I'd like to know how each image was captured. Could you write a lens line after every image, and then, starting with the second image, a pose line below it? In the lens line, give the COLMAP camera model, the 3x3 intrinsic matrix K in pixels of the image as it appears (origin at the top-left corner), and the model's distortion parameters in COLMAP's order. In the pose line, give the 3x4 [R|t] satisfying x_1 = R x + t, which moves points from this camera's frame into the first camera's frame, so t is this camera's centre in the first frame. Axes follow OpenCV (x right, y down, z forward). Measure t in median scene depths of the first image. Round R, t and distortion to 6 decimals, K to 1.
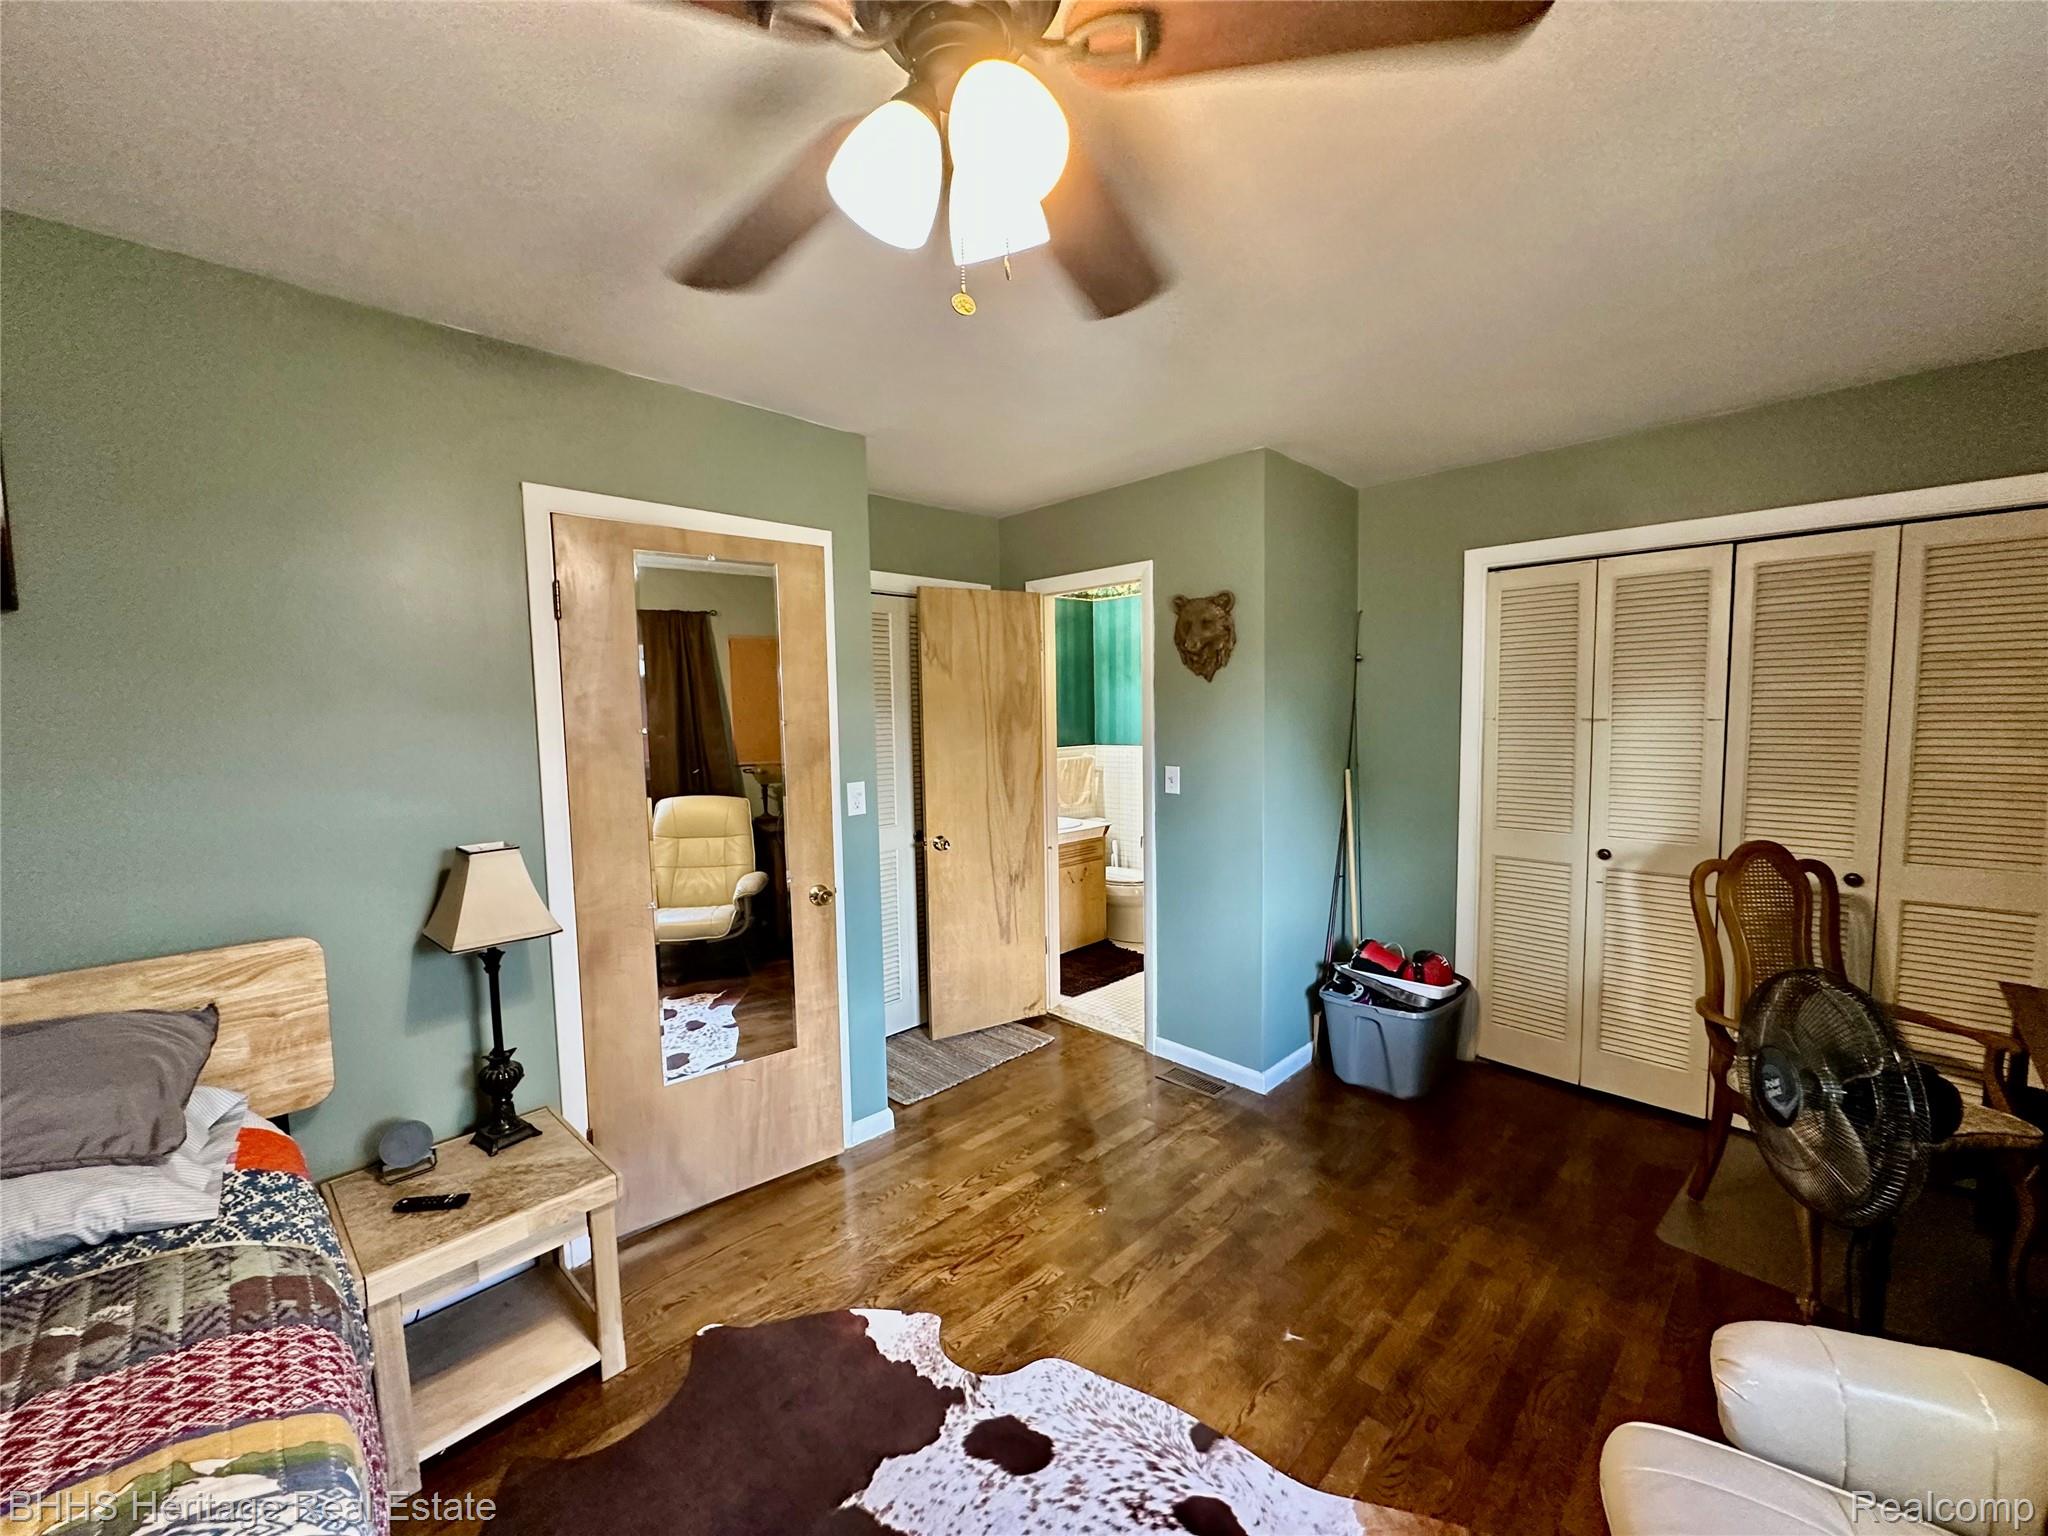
lens RADIAL K [[816.3, 0, 1022.6], [0, 816.3, 769.6], [0, 0, 1]] dist [-0.004189, 0.000959]
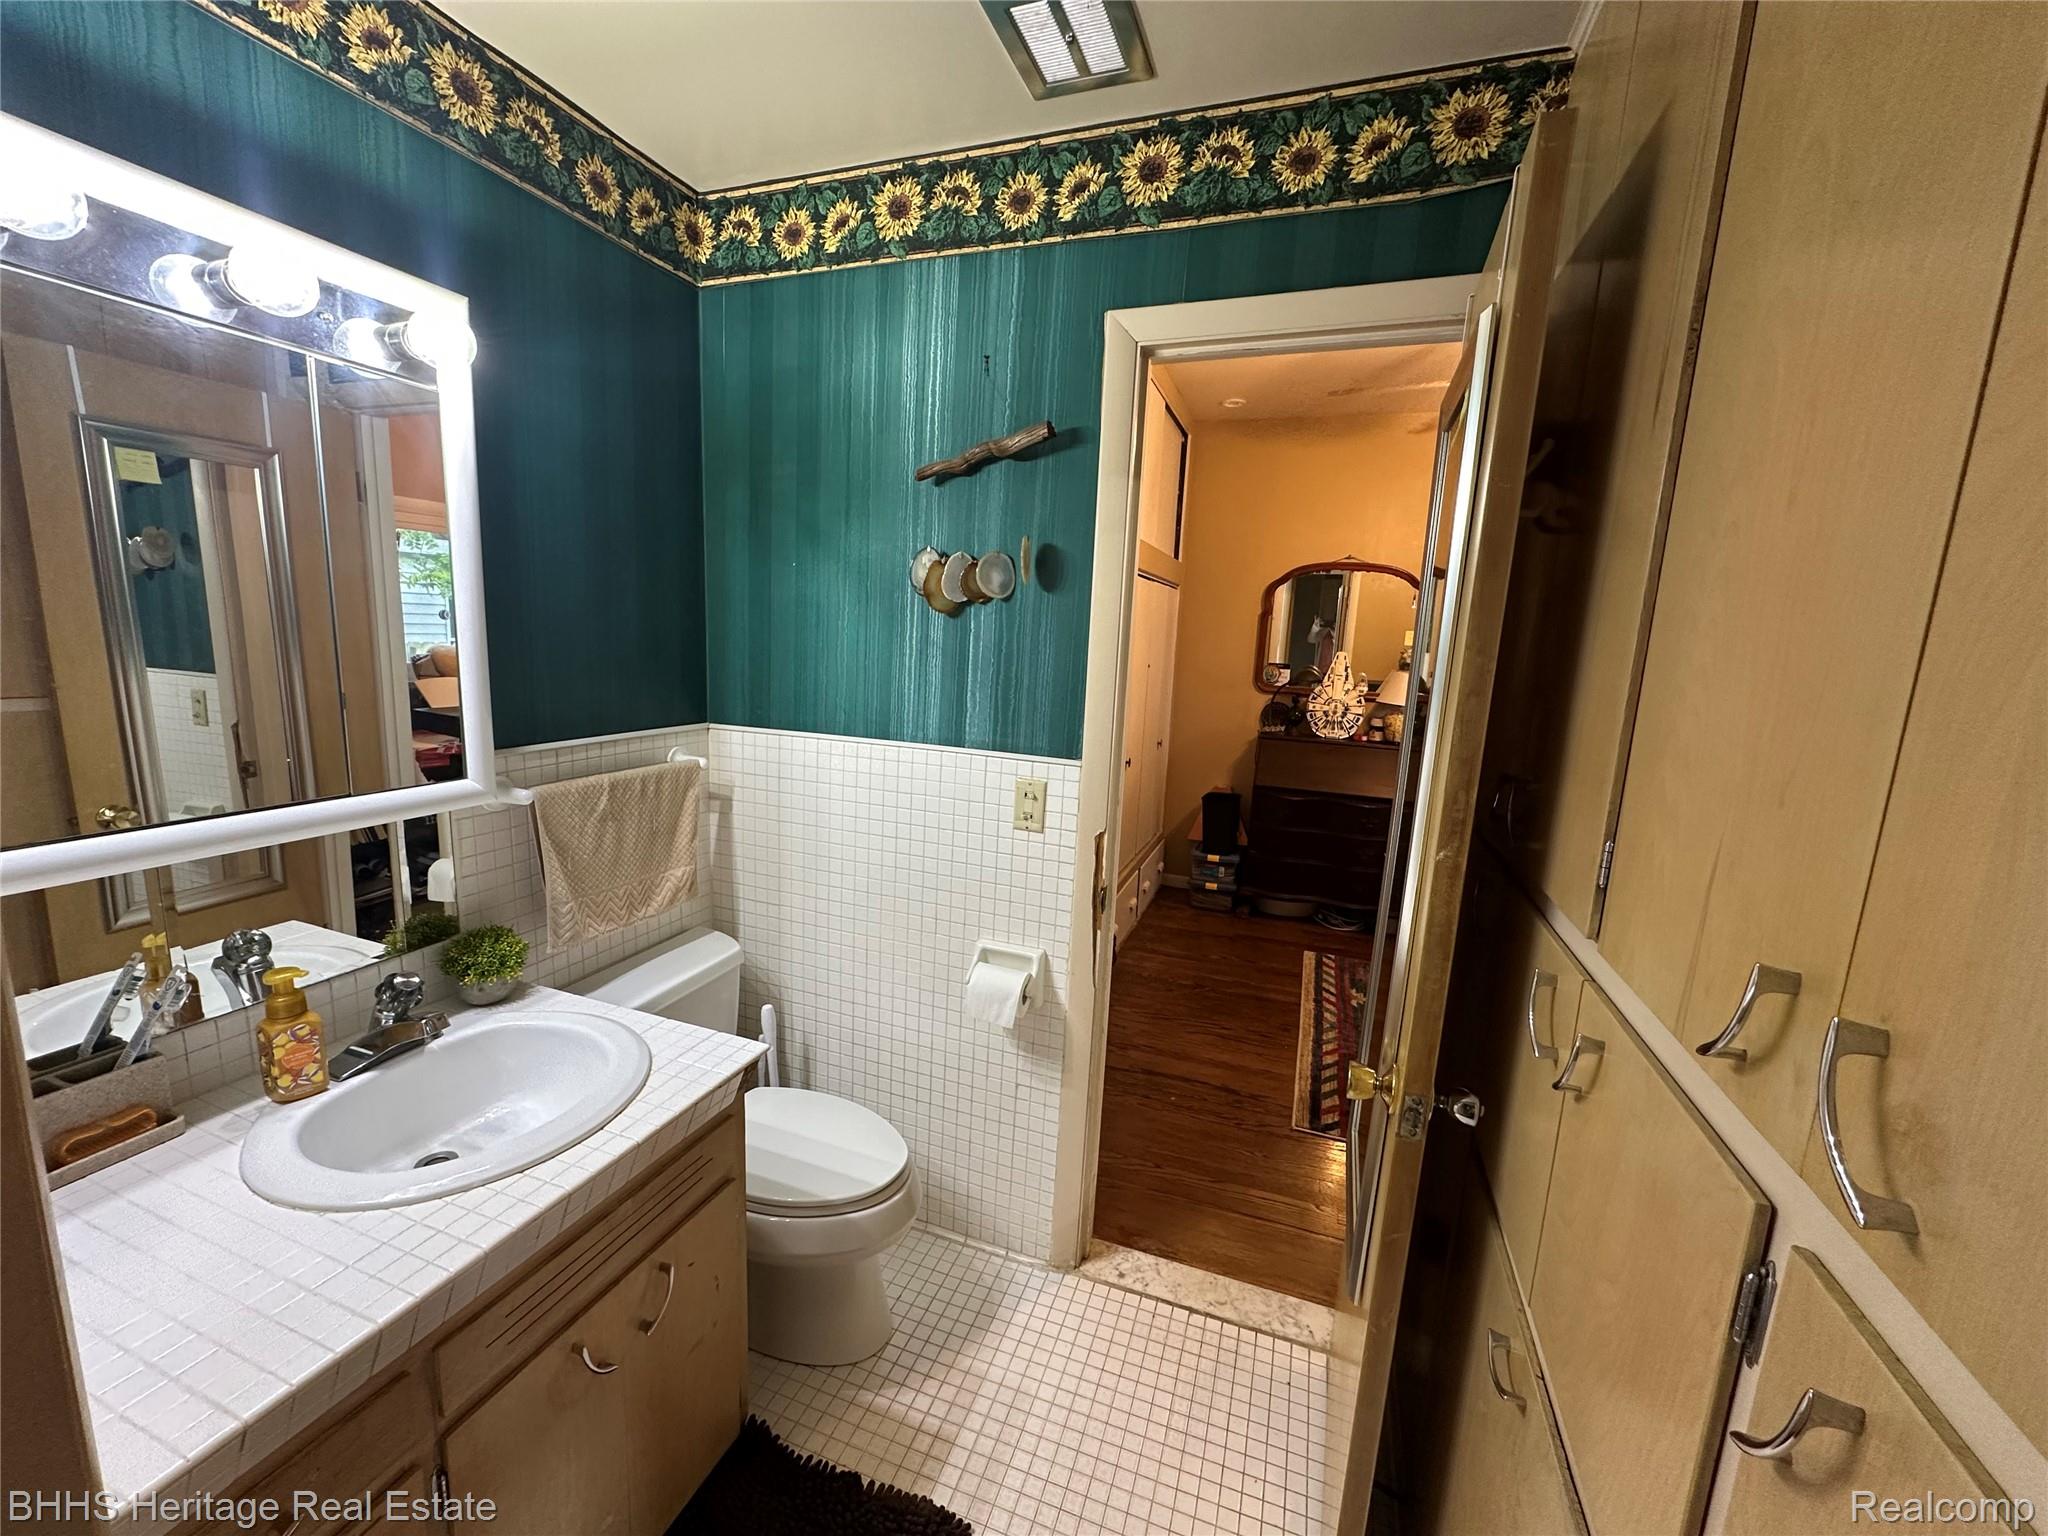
lens RADIAL K [[816.3, 0, 1022.6], [0, 816.3, 769.6], [0, 0, 1]] dist [-0.004189, 0.000959]
pose [[0.904080, -0.014148, 0.427130, 0.062721], [-0.028772, 0.995169, 0.093864, -0.048021], [-0.426394, -0.097150, 0.899305, 0.643418]]
